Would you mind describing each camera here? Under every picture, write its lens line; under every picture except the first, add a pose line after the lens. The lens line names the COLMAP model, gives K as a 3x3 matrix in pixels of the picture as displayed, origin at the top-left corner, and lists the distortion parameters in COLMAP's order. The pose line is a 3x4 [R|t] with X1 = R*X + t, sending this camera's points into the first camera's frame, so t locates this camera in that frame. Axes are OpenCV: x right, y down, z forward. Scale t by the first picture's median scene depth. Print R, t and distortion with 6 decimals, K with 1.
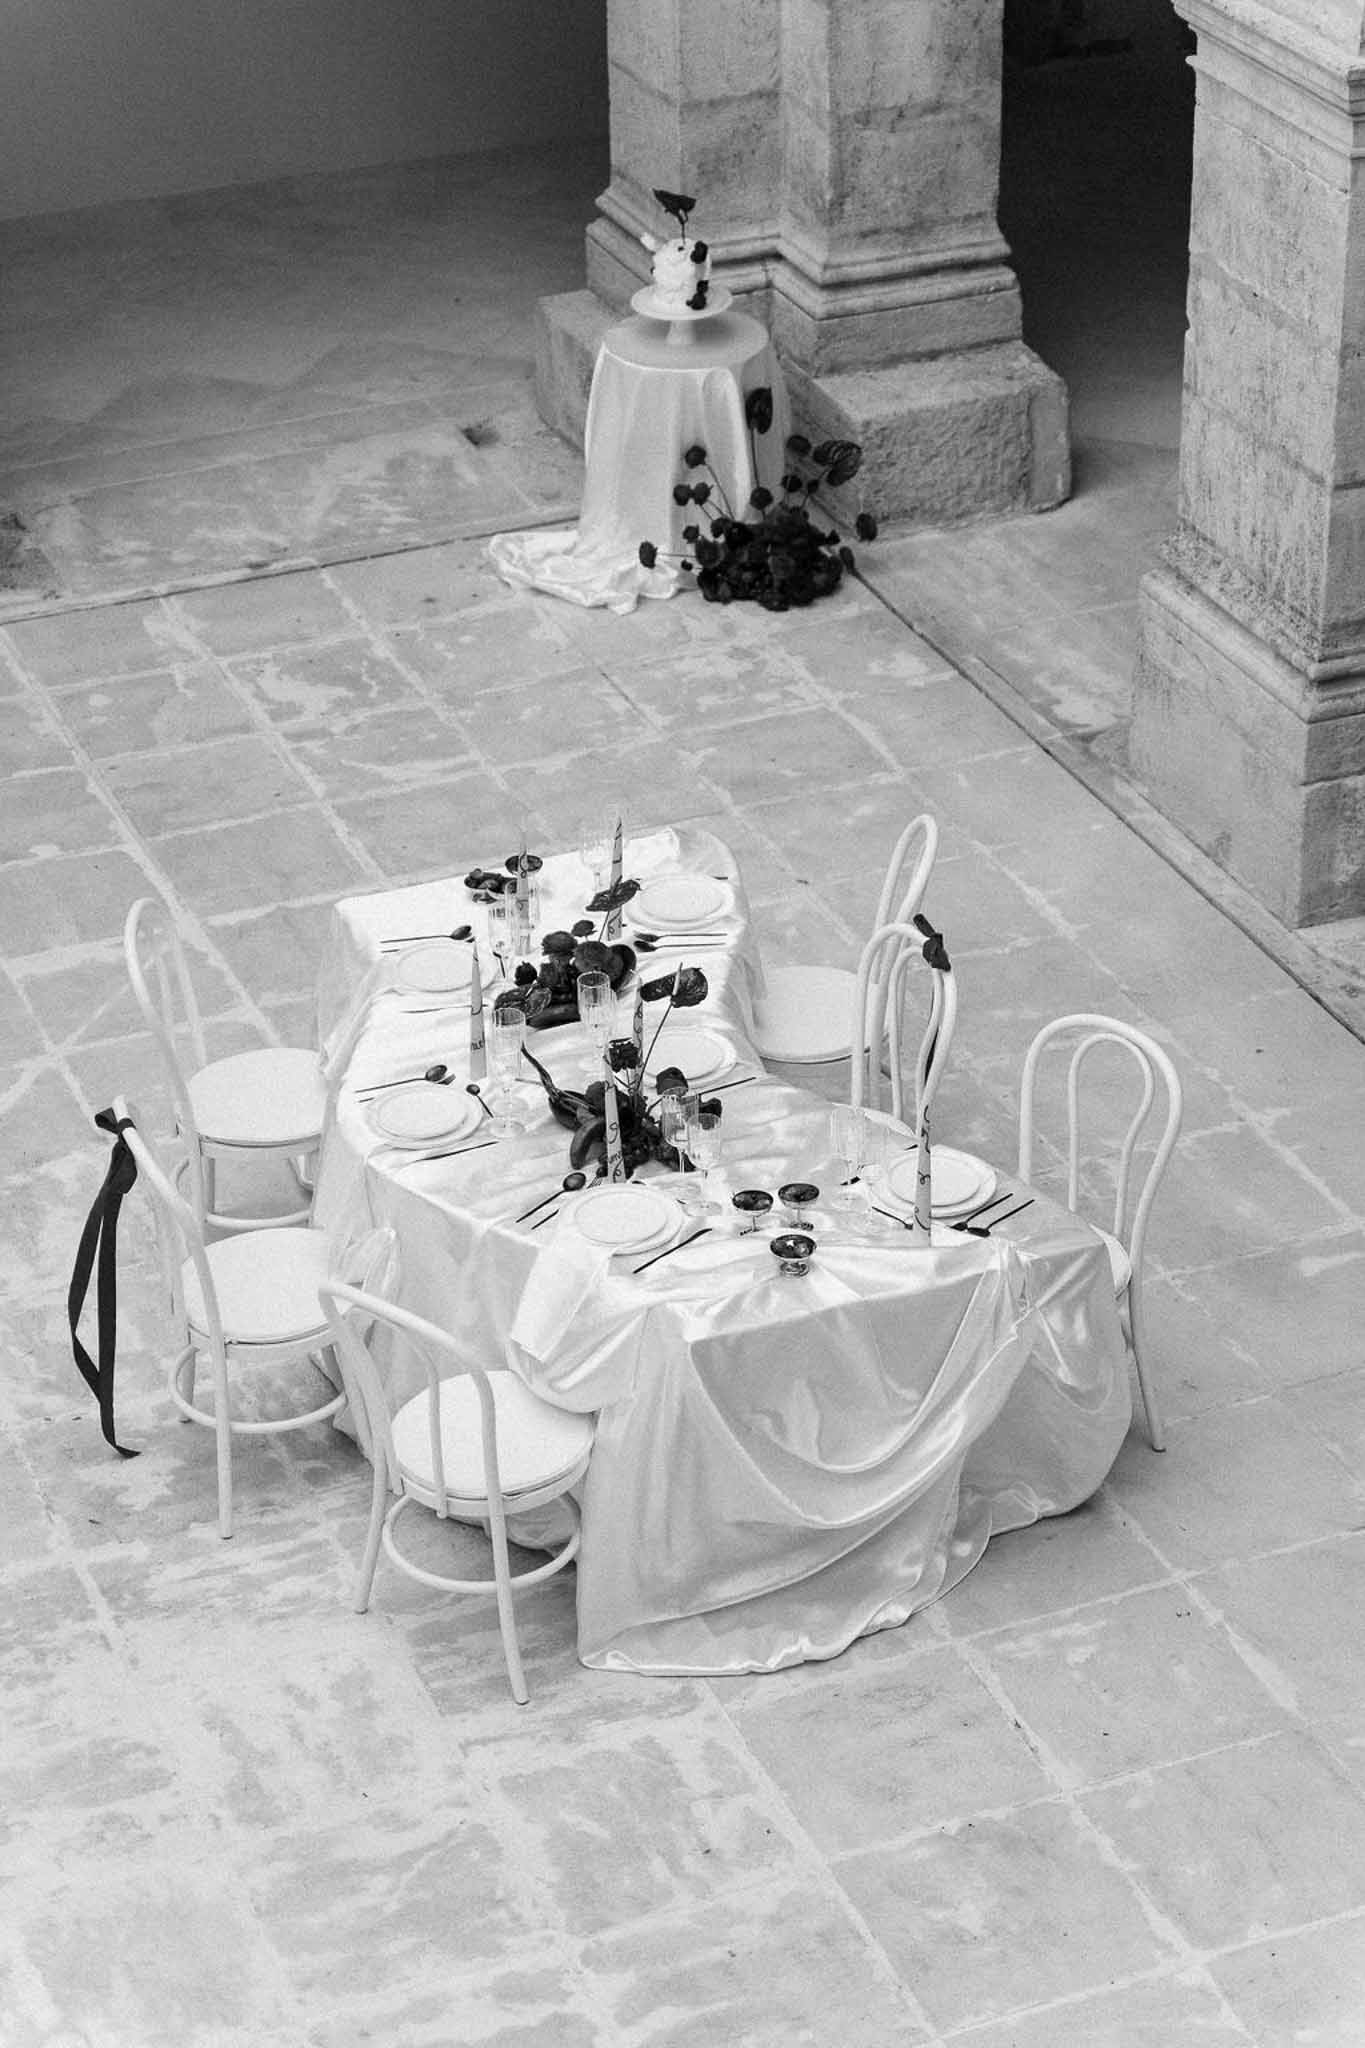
lens RADIAL K [[4392.9, 0, 682.5], [0, 4392.9, 1024.0], [0, 0, 1]] dist [-0.002150, 0.350995]
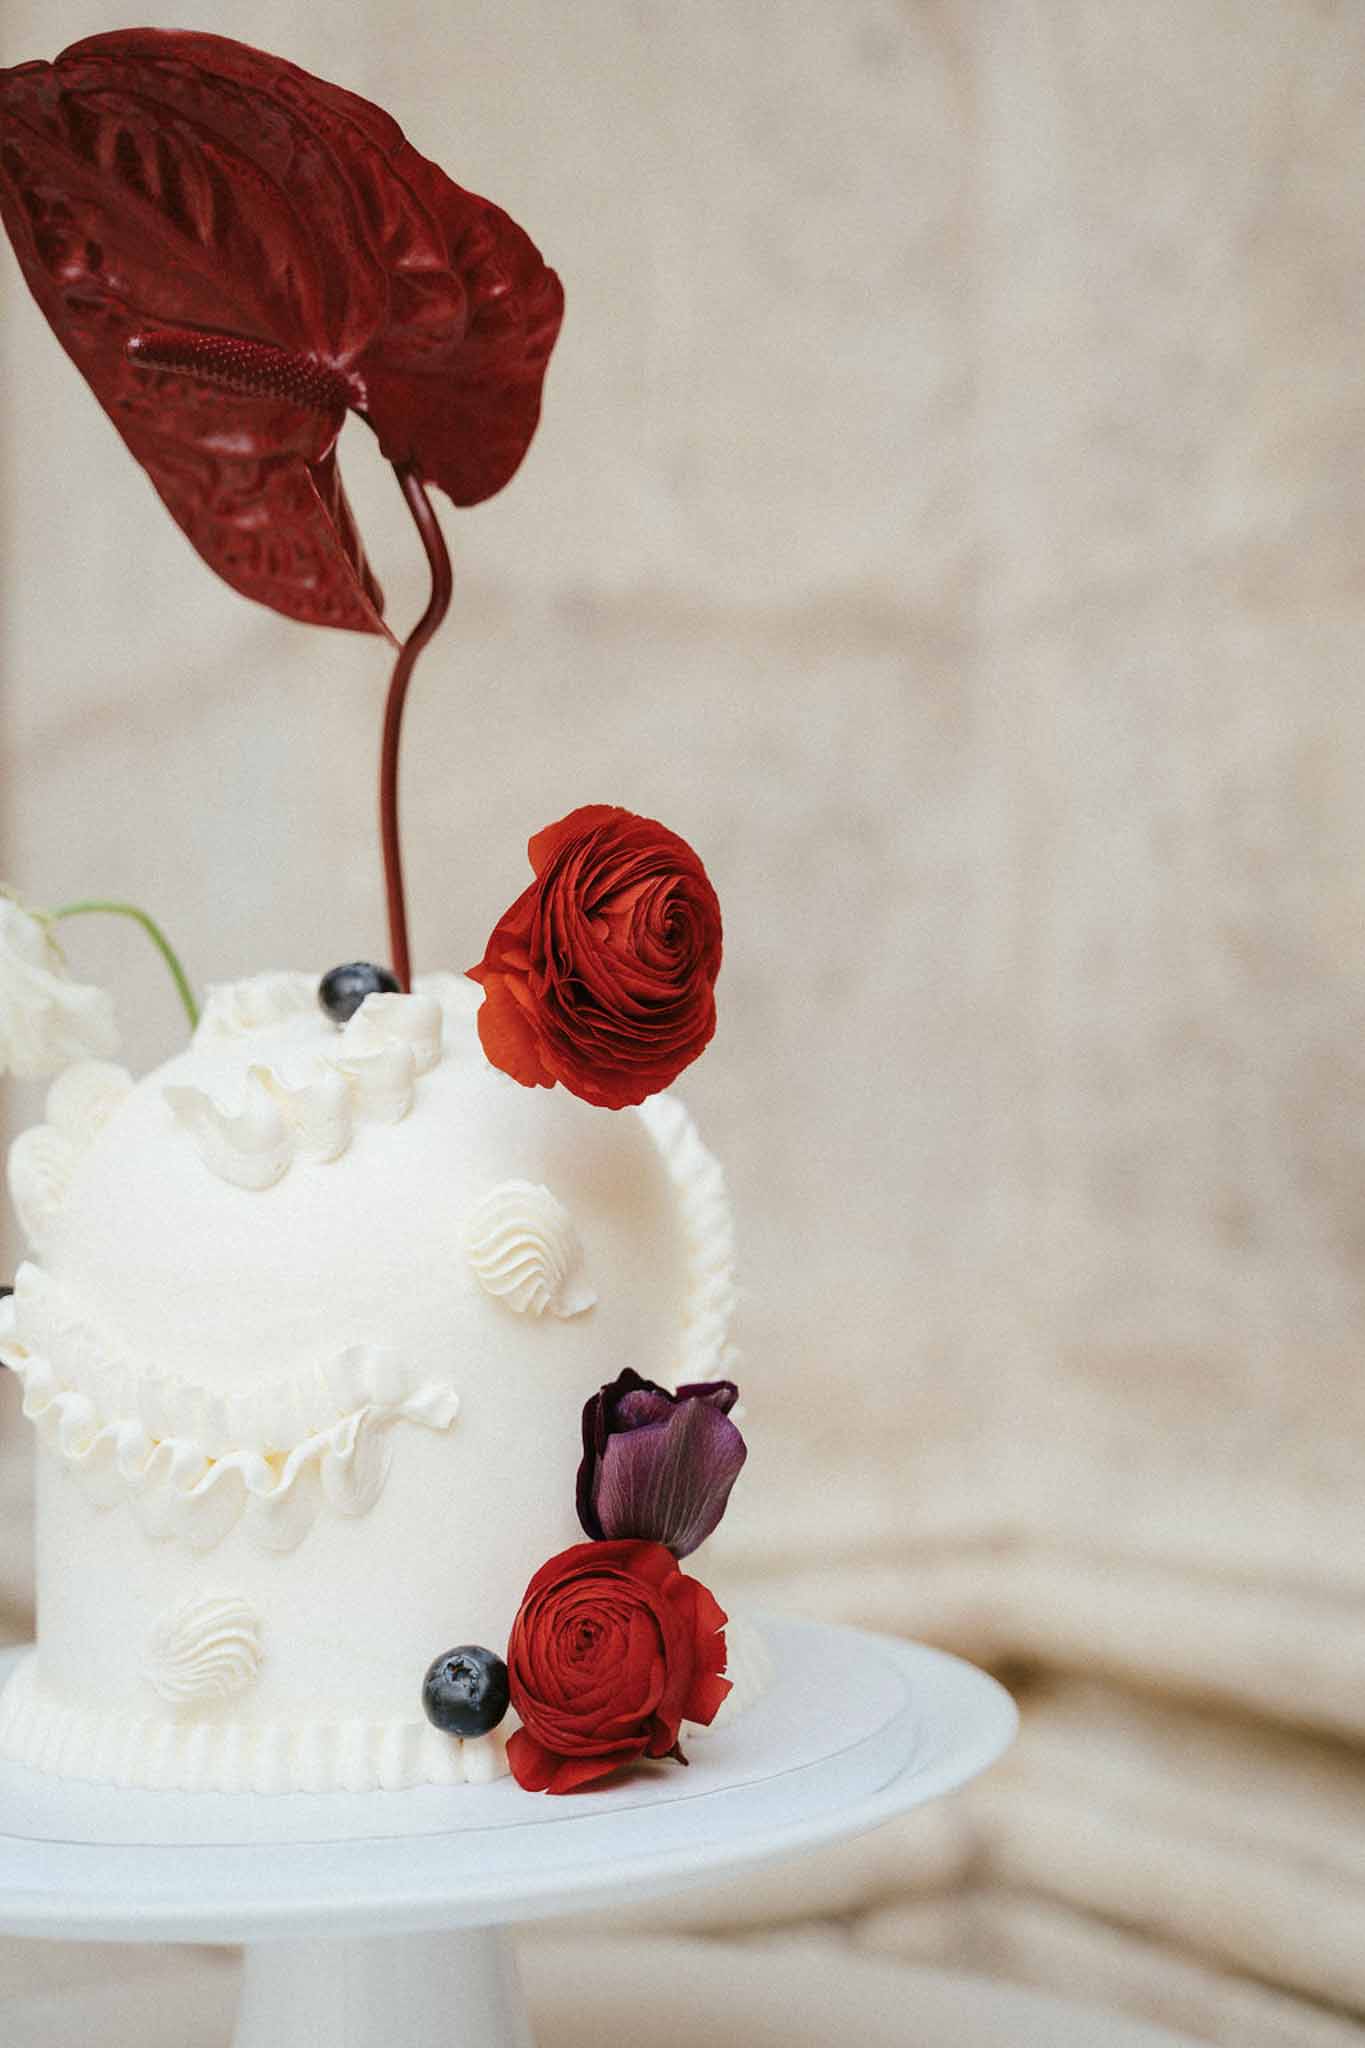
lens RADIAL K [[2891.6, 0, 621.2], [0, 2891.6, 1022.0], [0, 0, 1]] dist [0.178804, -0.016752]
pose [[0.996913, -0.000319, 0.078514, 0.000195], [0.042504, 0.842988, -0.536251, -0.149439], [-0.066015, 0.537933, 0.840399, 0.964211]]
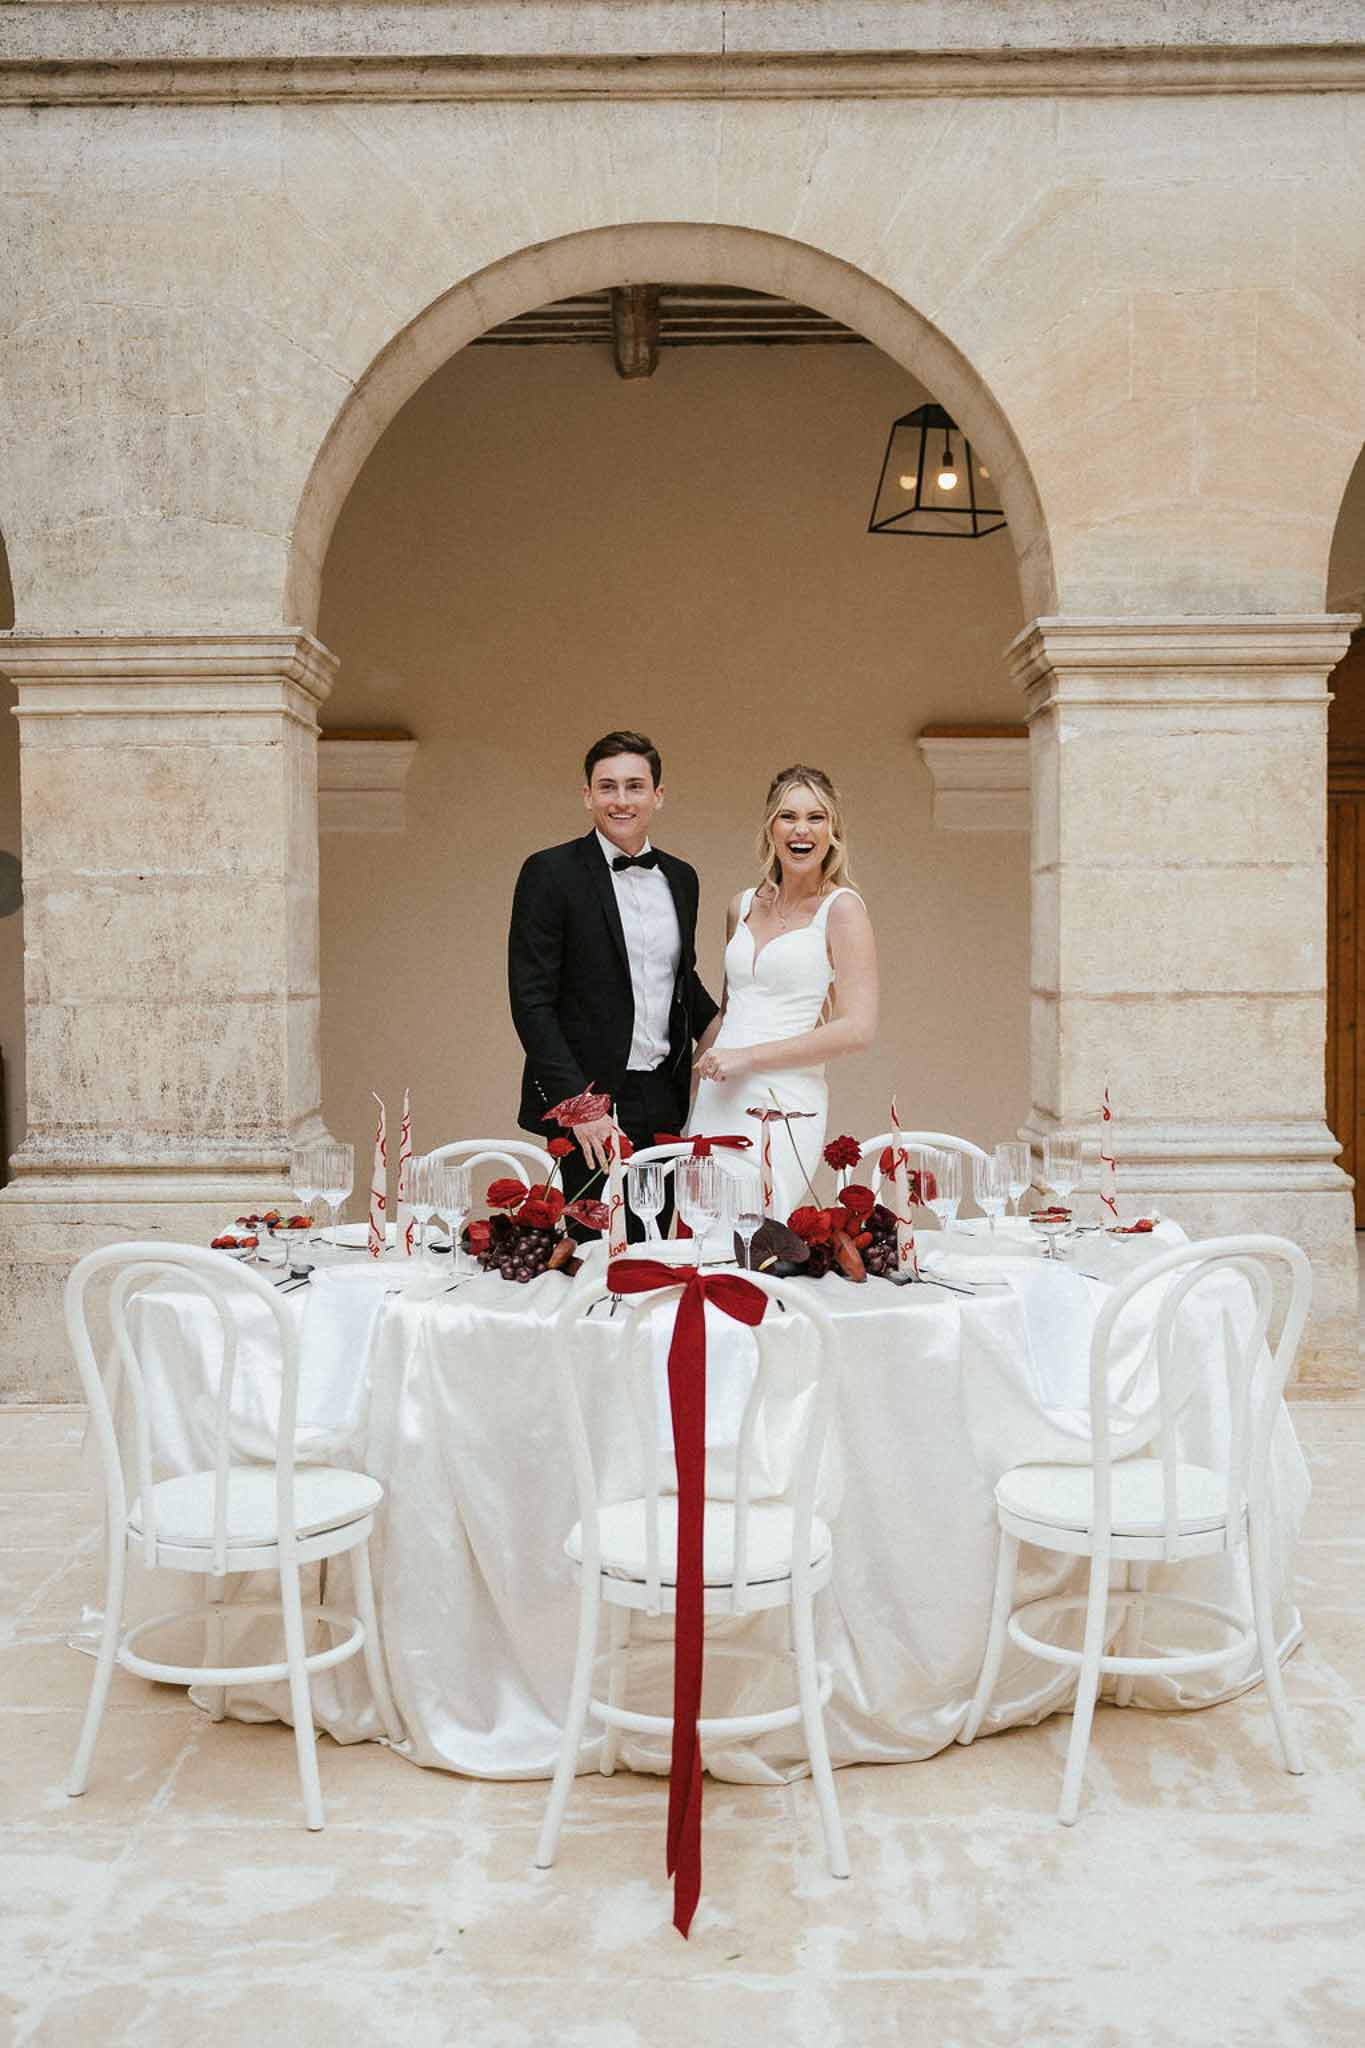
lens RADIAL K [[2223.8, 0, 682.5], [0, 2223.8, 1024.0], [0, 0, 1]] dist [0.017054, 0.041741]
pose [[0.380175, -0.017803, 0.924743, -0.315632], [0.462196, 0.869684, -0.173272, 0.034252], [-0.801150, 0.493287, 0.338860, 0.594008]]
